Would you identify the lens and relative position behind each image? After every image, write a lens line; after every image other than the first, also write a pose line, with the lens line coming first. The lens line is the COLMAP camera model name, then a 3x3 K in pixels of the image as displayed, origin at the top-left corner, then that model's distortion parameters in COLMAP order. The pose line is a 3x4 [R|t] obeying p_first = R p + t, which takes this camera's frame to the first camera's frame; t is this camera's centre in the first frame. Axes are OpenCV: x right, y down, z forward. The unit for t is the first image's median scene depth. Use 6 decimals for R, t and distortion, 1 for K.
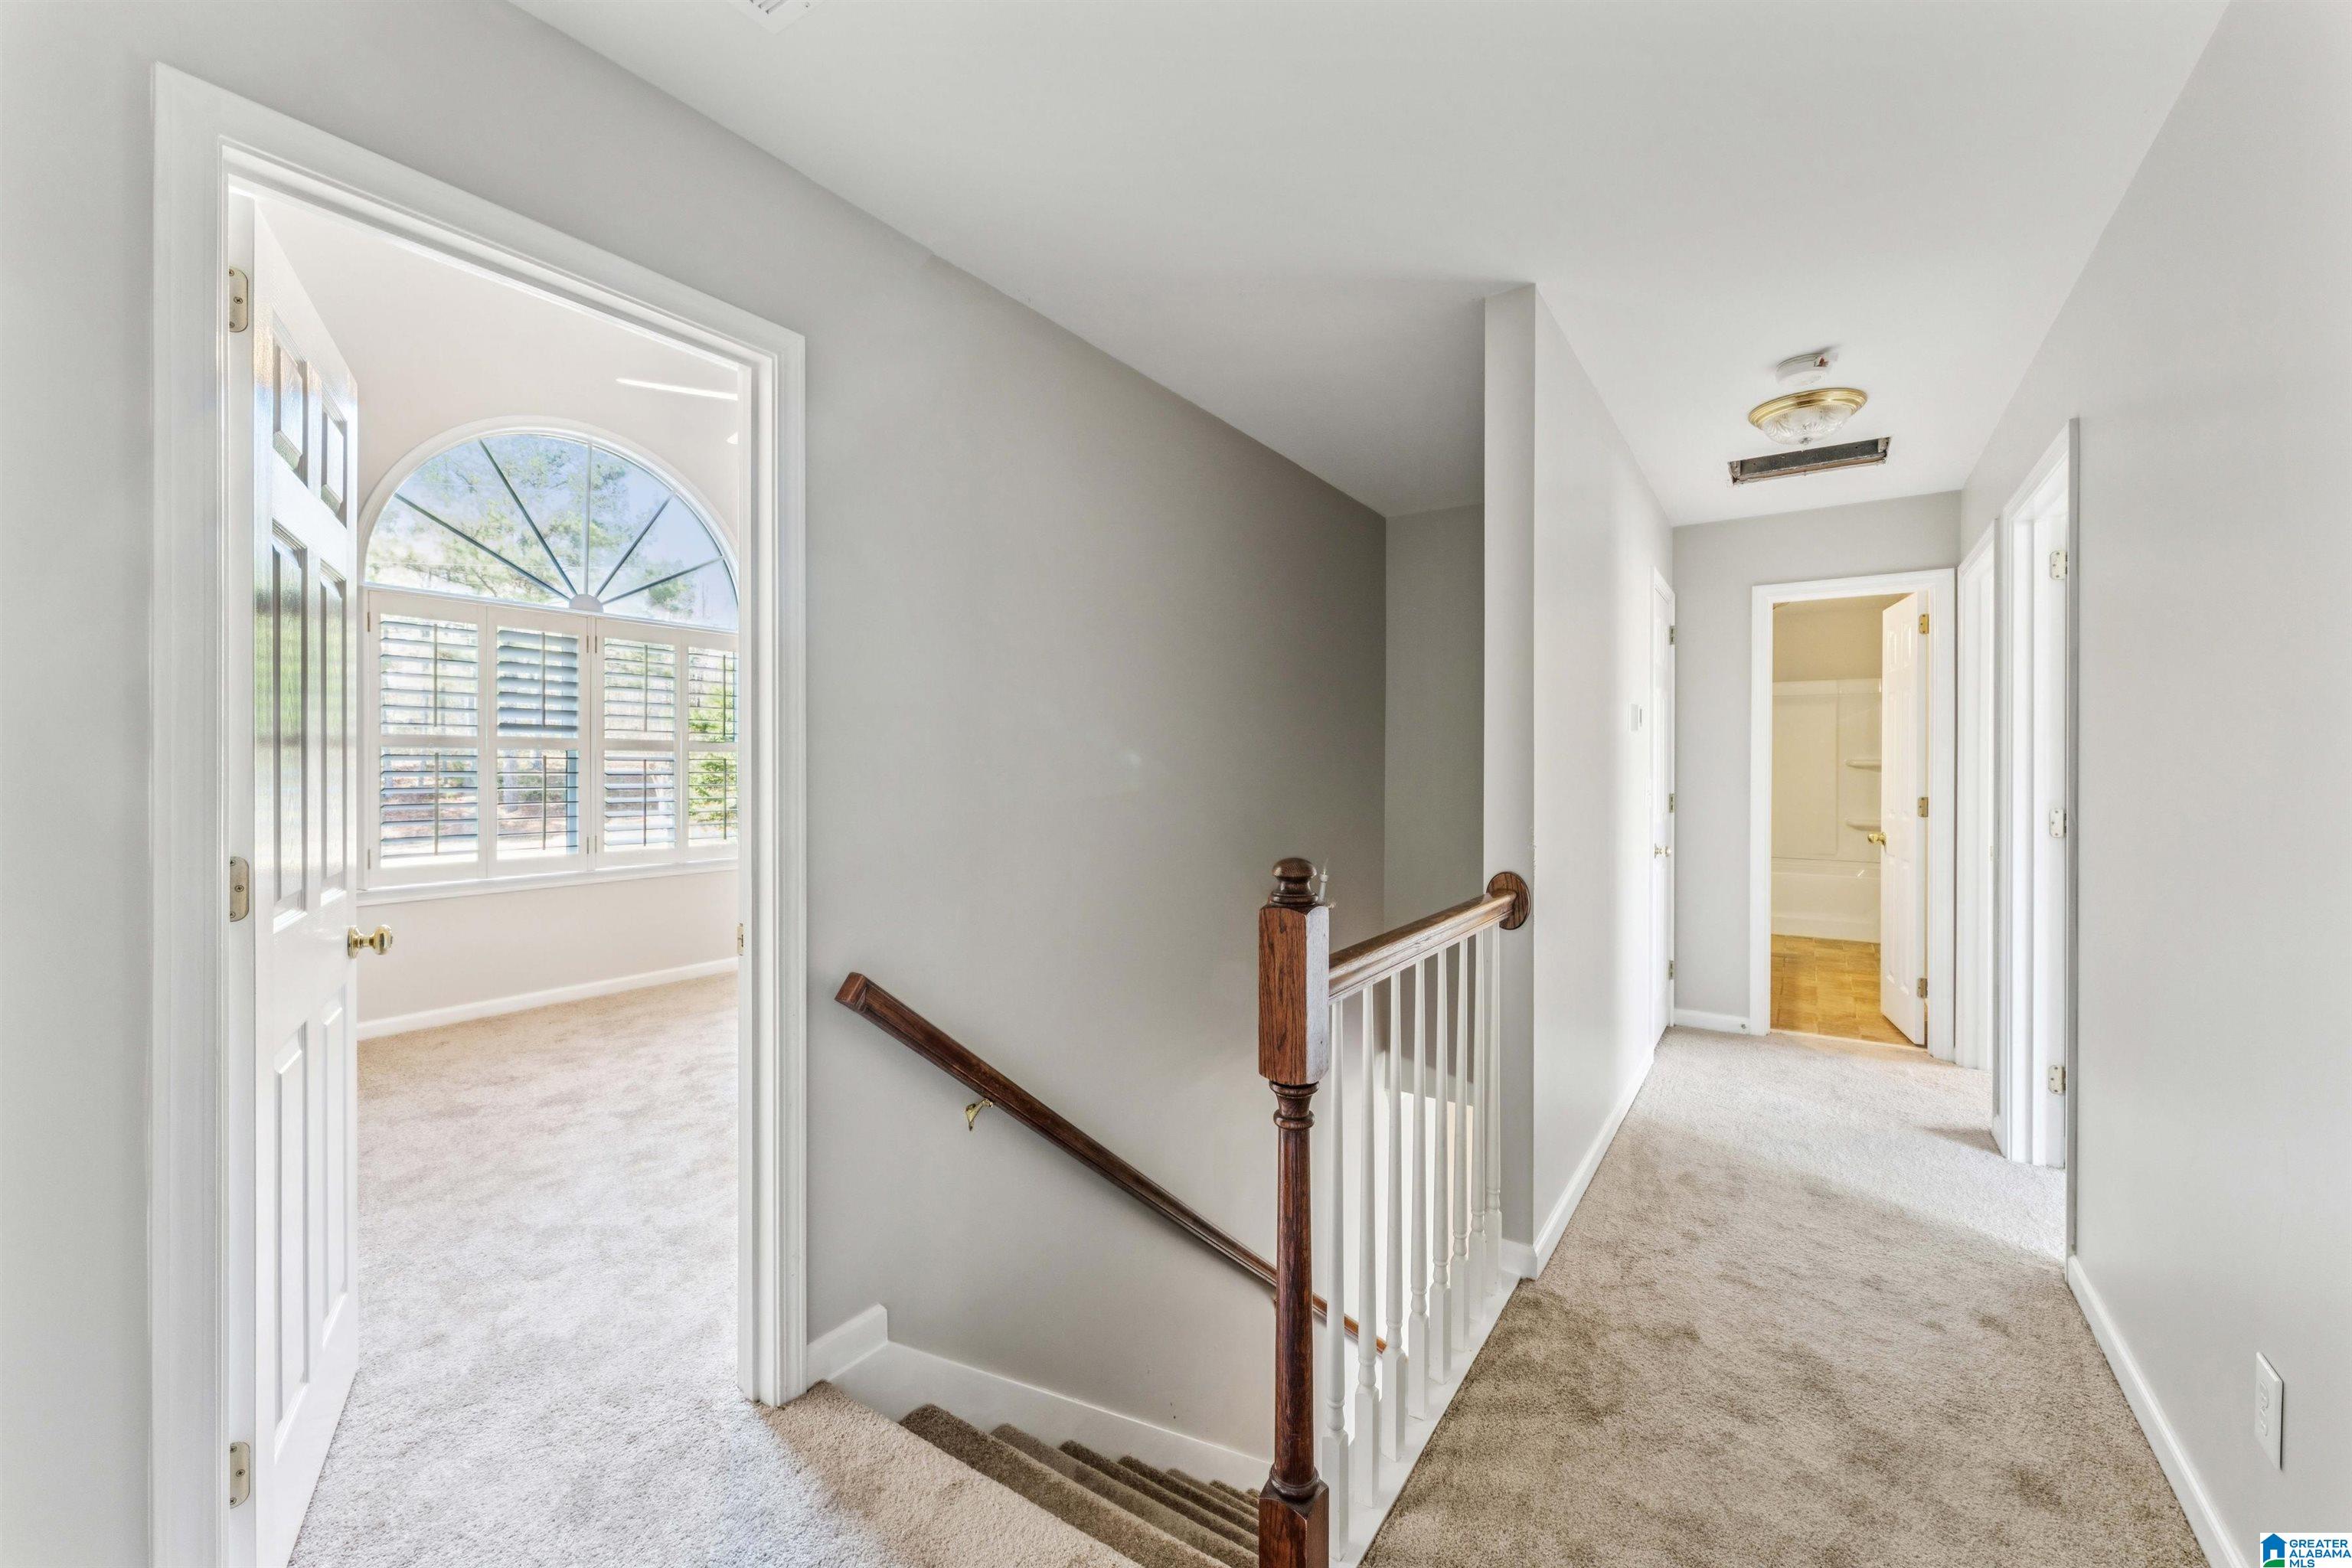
lens RADIAL K [[950.2, 0, 1184.3], [0, 950.2, 783.9], [0, 0, 1]] dist [-0.005911, -0.000231]
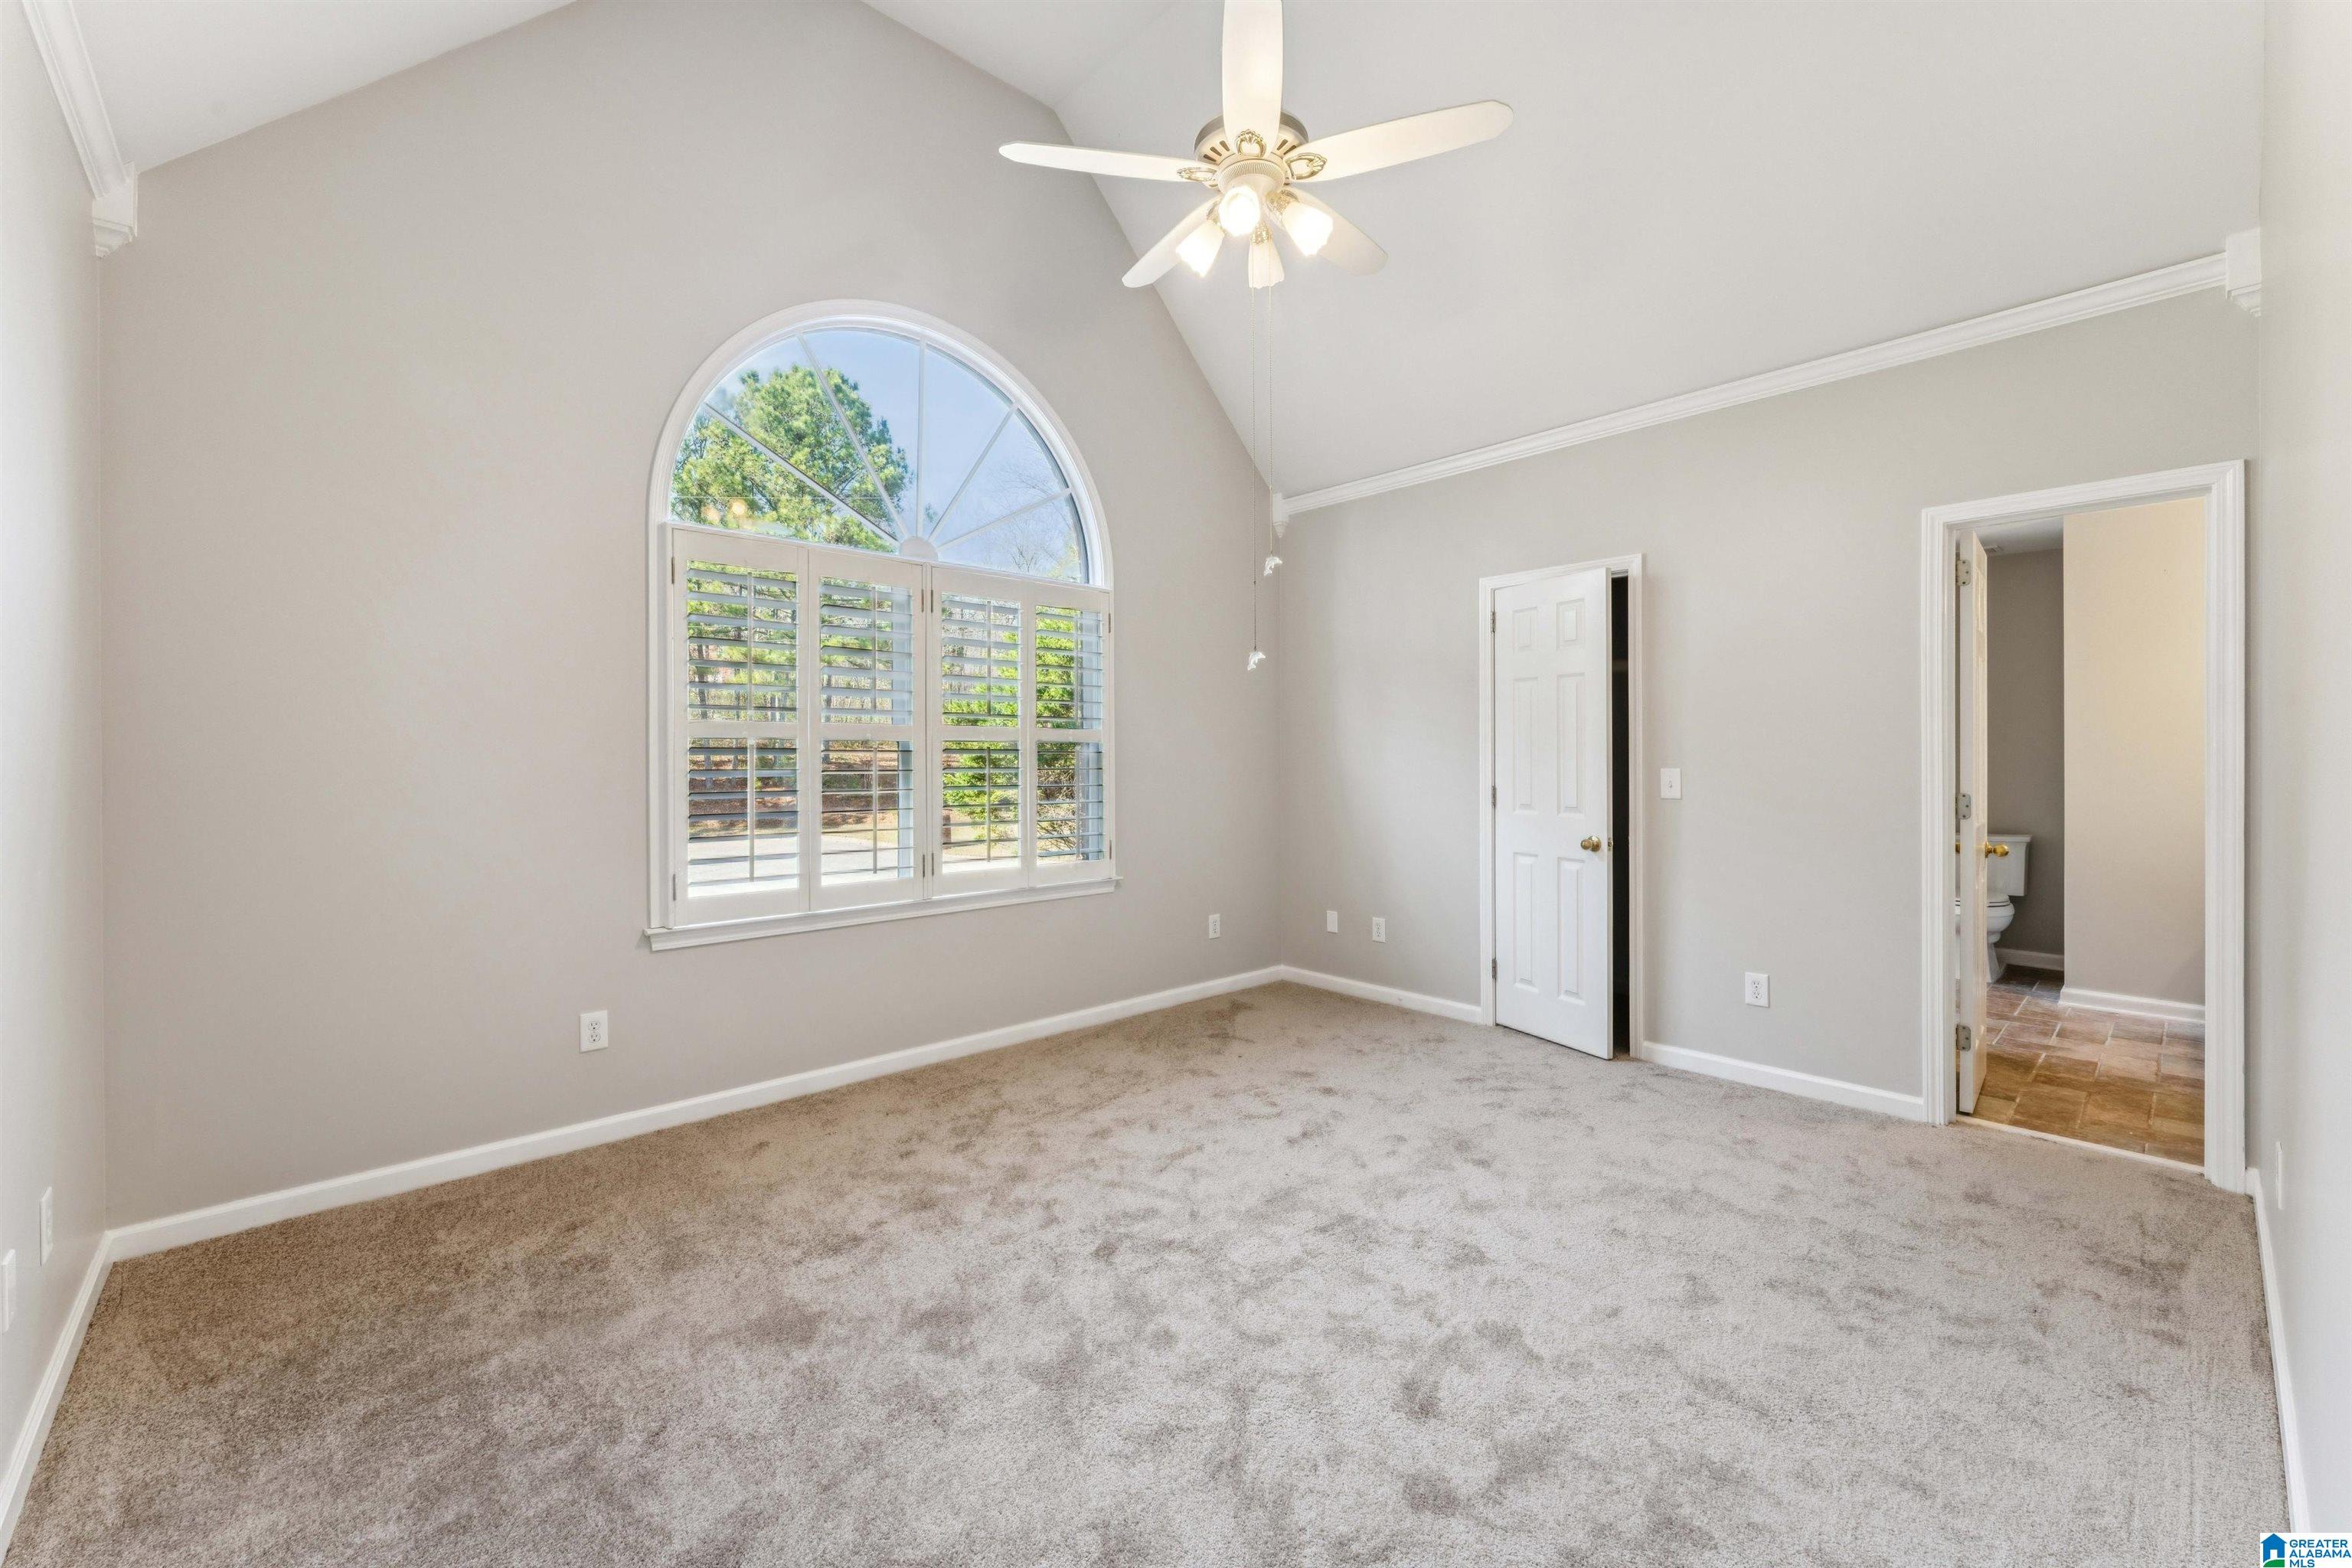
lens RADIAL K [[950.2, 0, 1184.3], [0, 950.2, 783.9], [0, 0, 1]] dist [-0.005911, -0.000231]
pose [[0.972459, 0.004620, -0.233026, -0.330869], [-0.001814, 0.999923, 0.012254, -0.013680], [0.233065, -0.011494, 0.972393, 0.409984]]
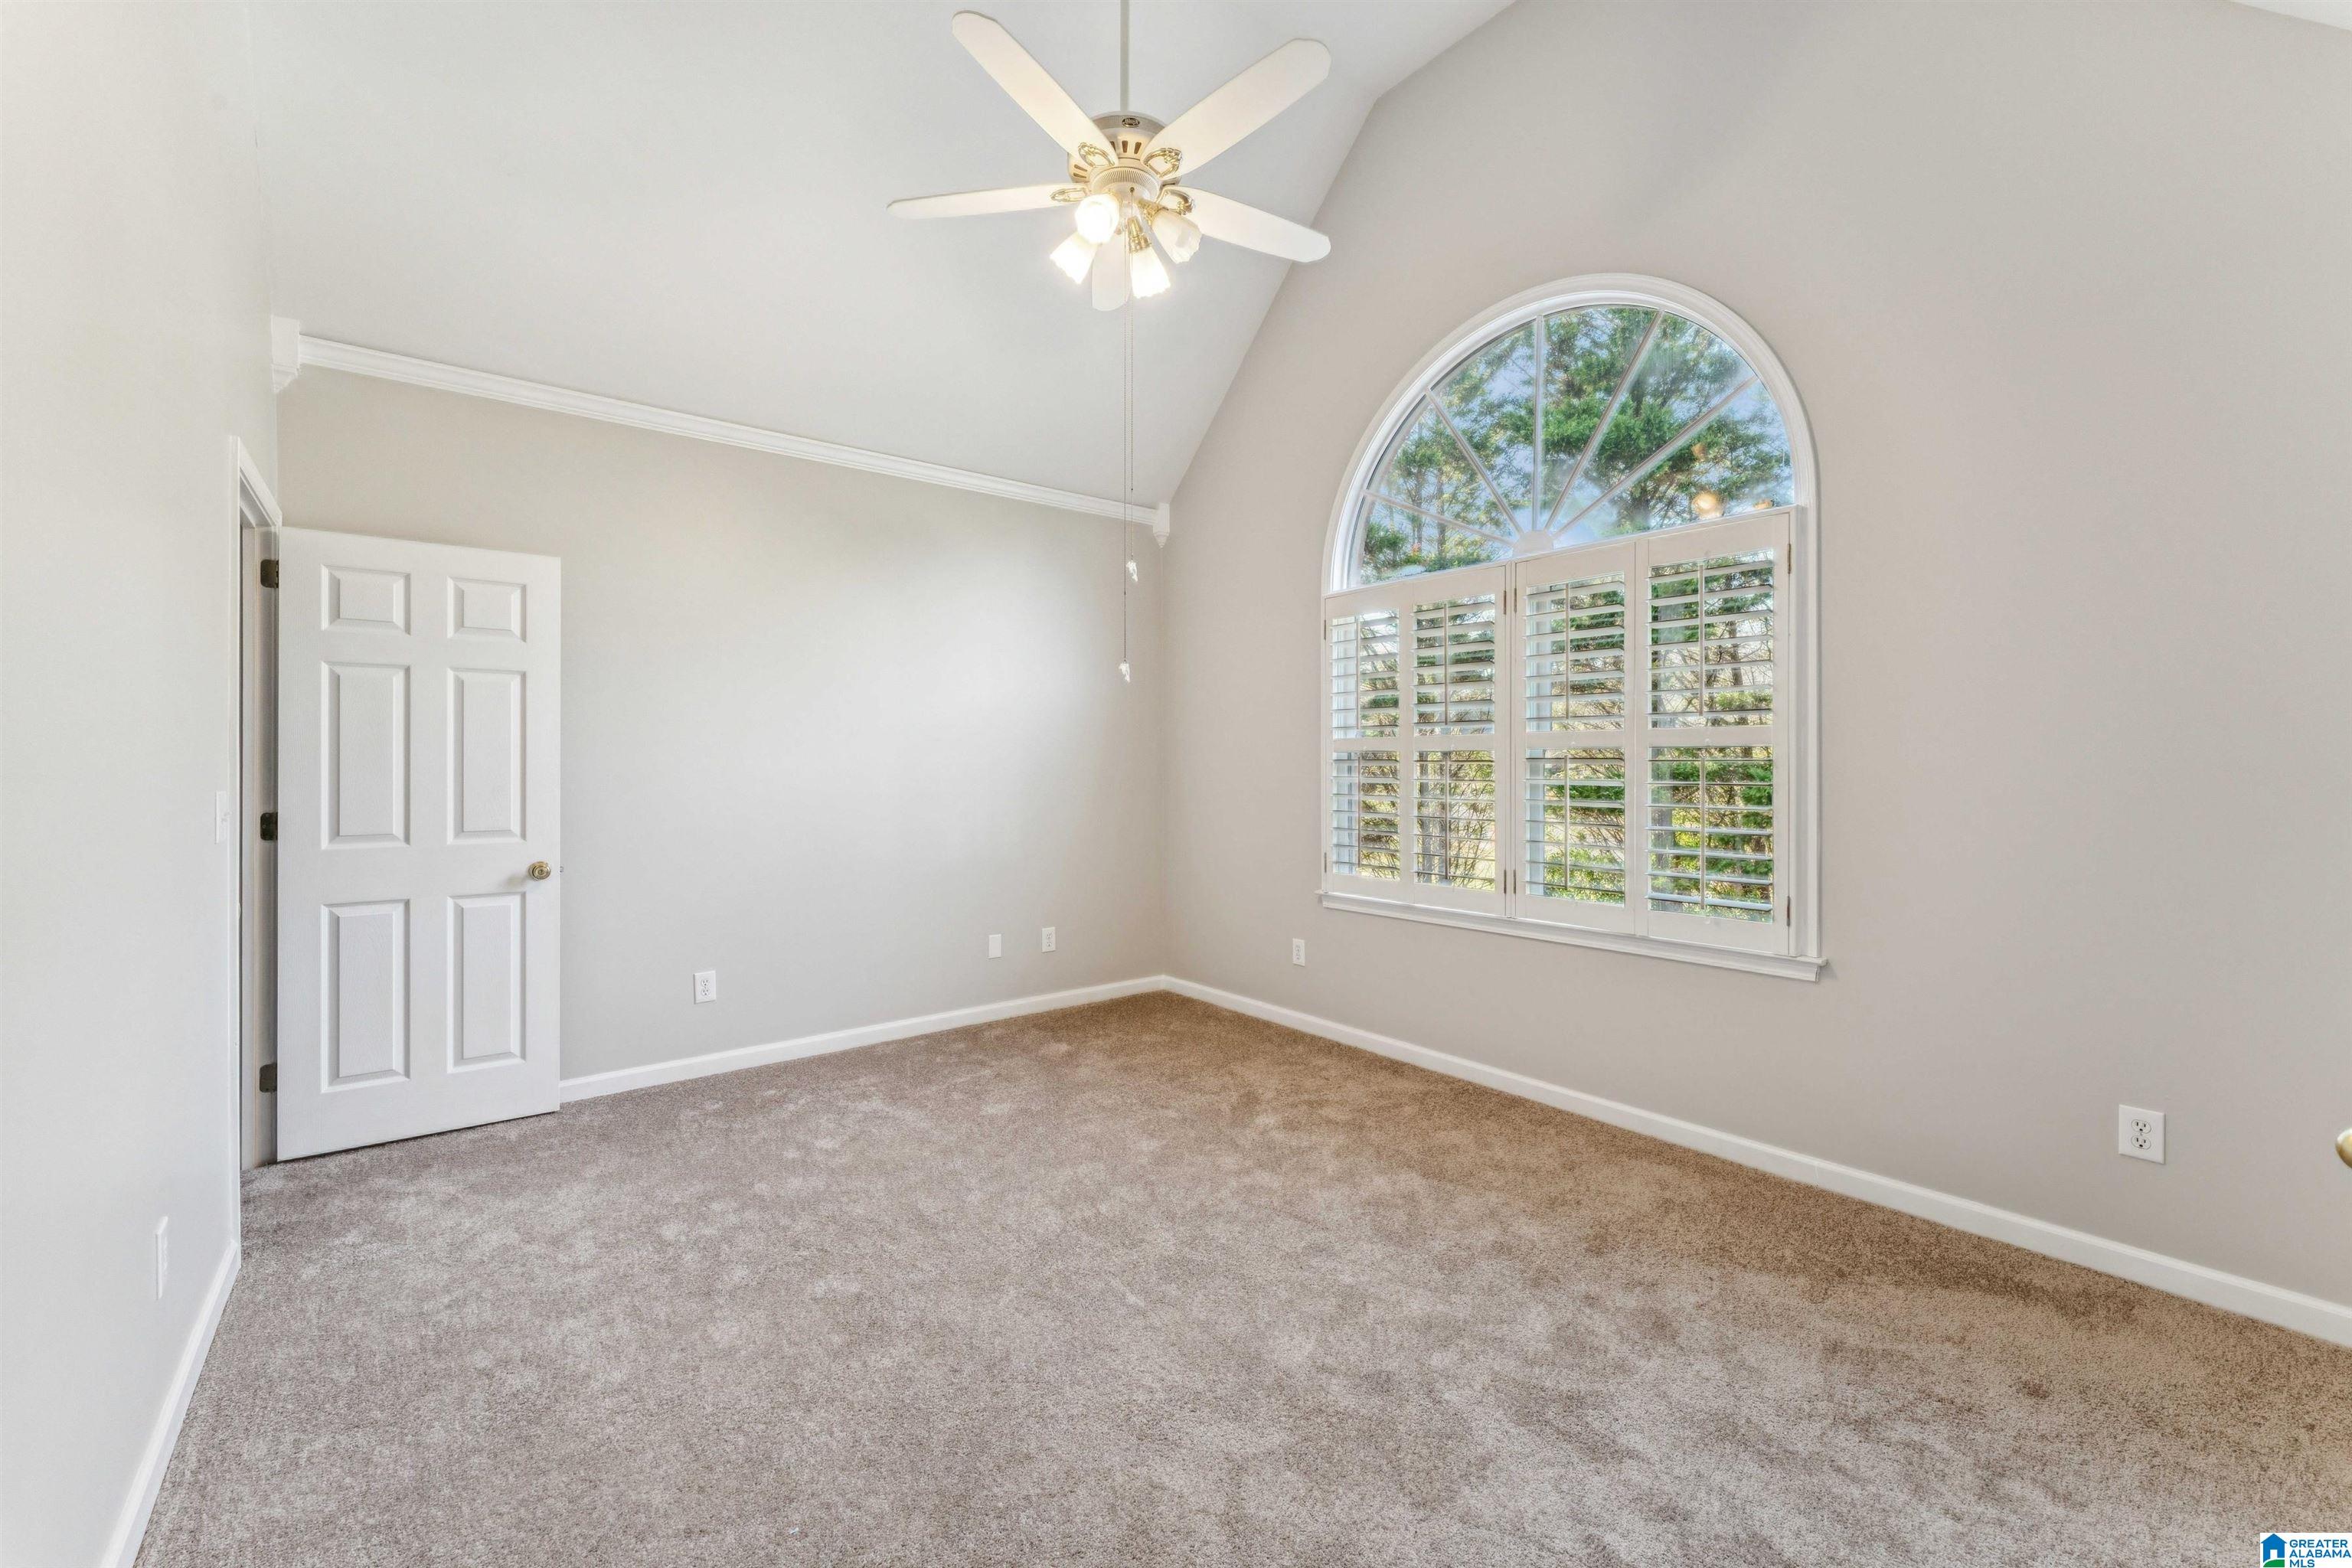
lens RADIAL K [[950.2, 0, 1184.3], [0, 950.2, 783.9], [0, 0, 1]] dist [-0.005911, -0.000231]
pose [[-0.309435, 0.016066, -0.950785, 0.168900], [-0.012194, 0.999708, 0.020861, -0.027154], [0.950842, 0.018049, -0.309149, 1.305684]]
